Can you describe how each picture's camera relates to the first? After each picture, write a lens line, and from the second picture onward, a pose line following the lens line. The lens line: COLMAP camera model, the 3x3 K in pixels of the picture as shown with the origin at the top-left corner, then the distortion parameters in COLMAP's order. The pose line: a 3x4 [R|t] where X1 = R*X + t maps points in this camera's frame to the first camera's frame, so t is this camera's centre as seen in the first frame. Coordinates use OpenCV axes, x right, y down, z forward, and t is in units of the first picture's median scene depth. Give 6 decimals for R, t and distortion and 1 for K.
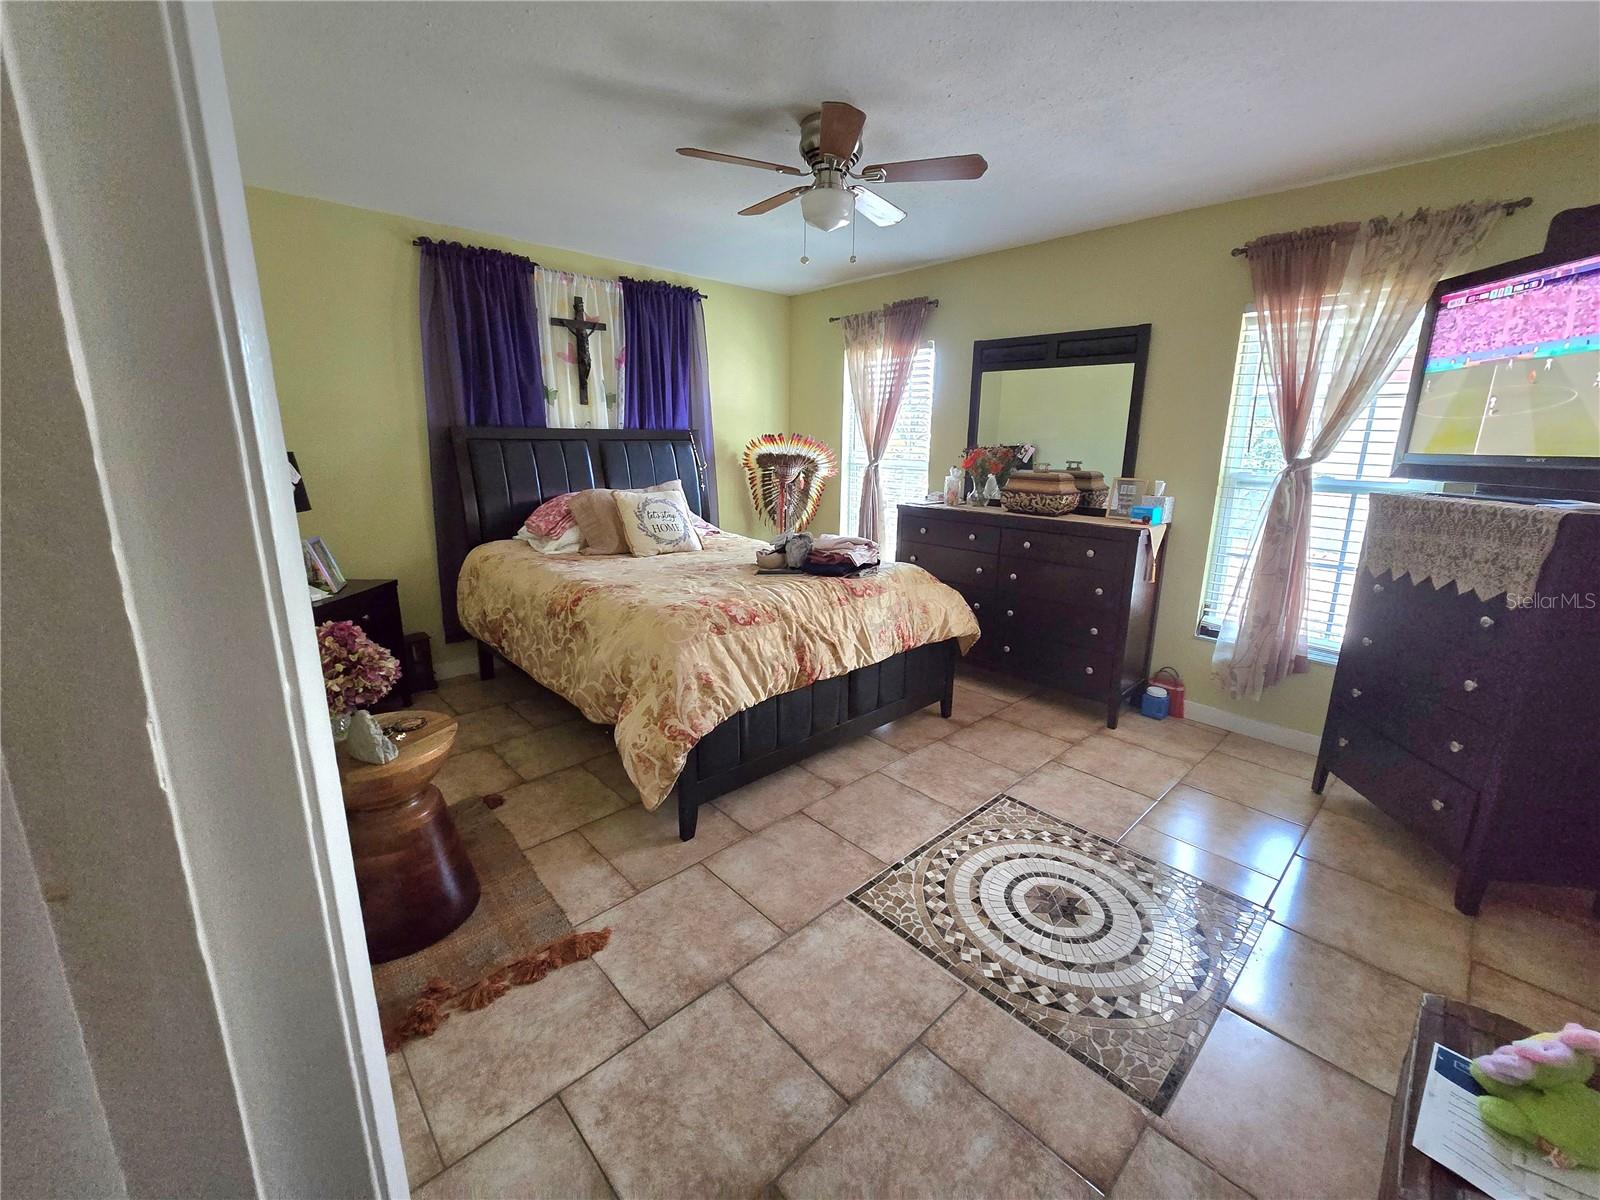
lens RADIAL K [[660.6, 0, 830.2], [0, 660.6, 593.9], [0, 0, 1]] dist [0.001077, -0.001489]
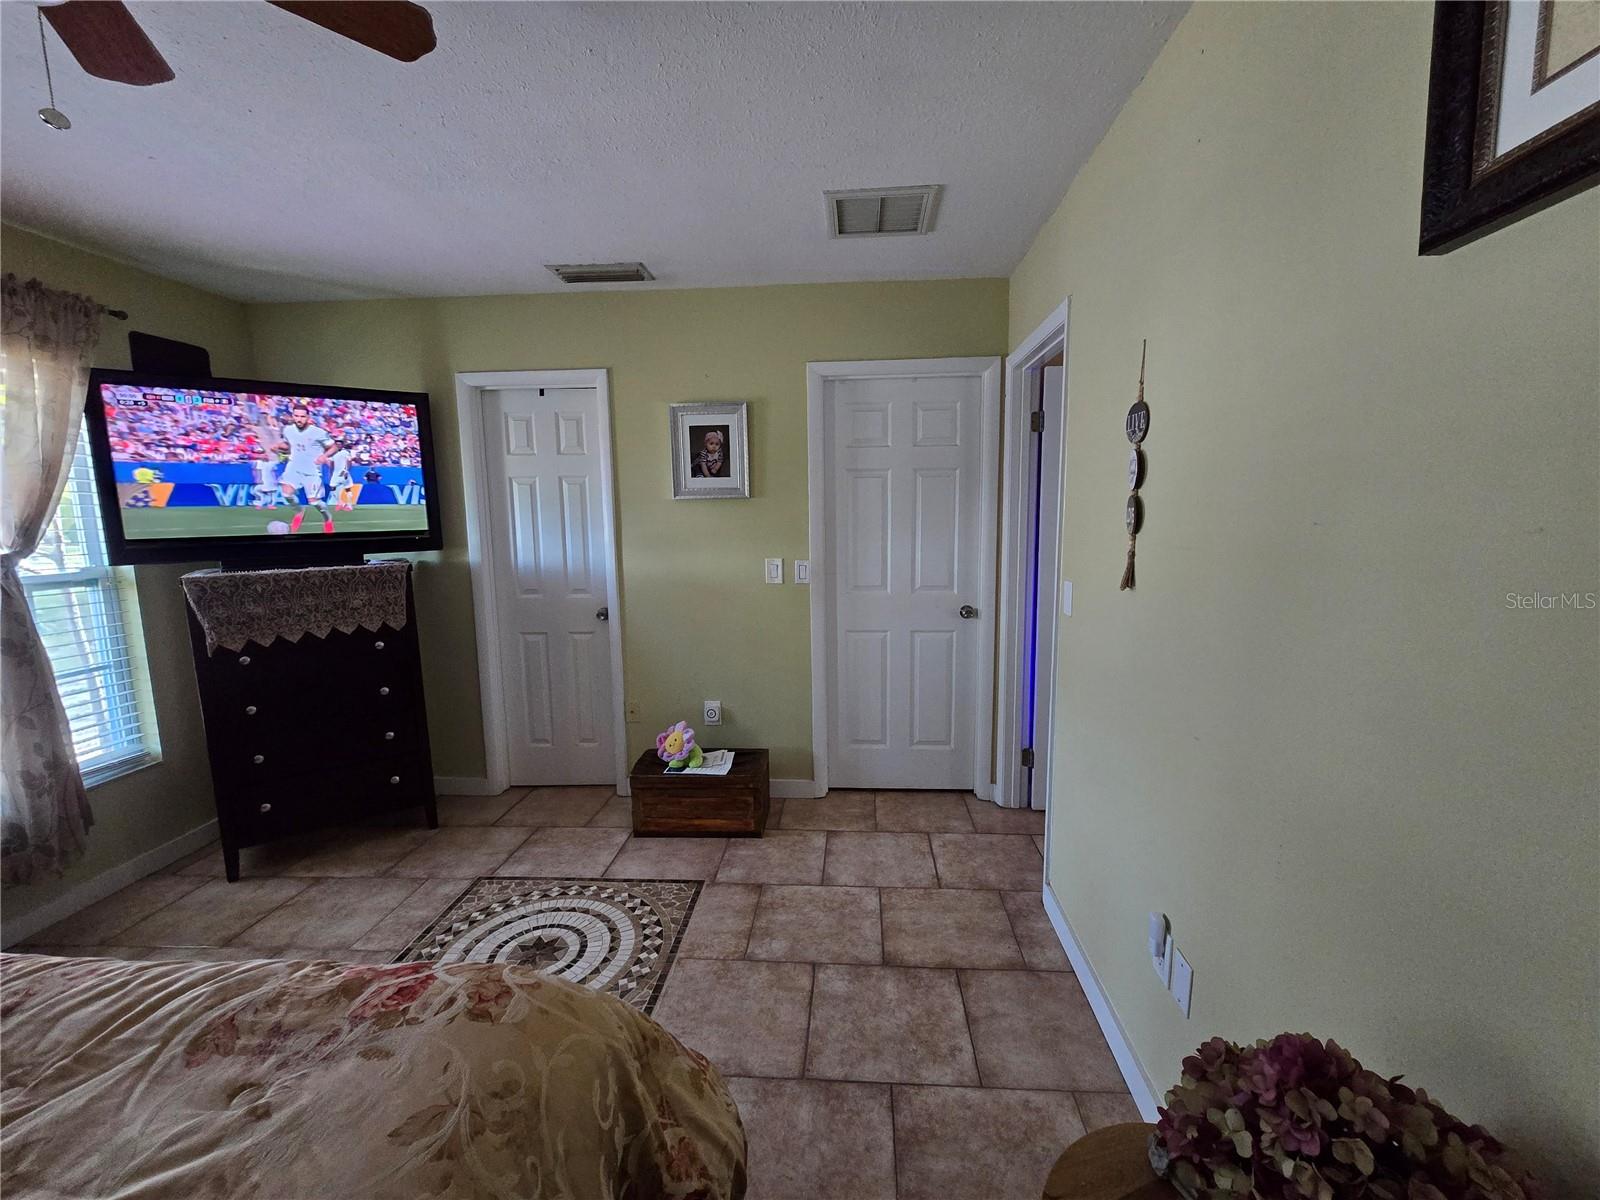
lens RADIAL K [[660.6, 0, 805.7], [0, 660.6, 596.6], [0, 0, 1]] dist [0.001077, -0.001489]
pose [[-0.650596, -0.103787, 0.752299, -0.859836], [0.181949, 0.940462, 0.287097, -0.377361], [-0.737306, 0.323664, -0.592977, 1.415499]]
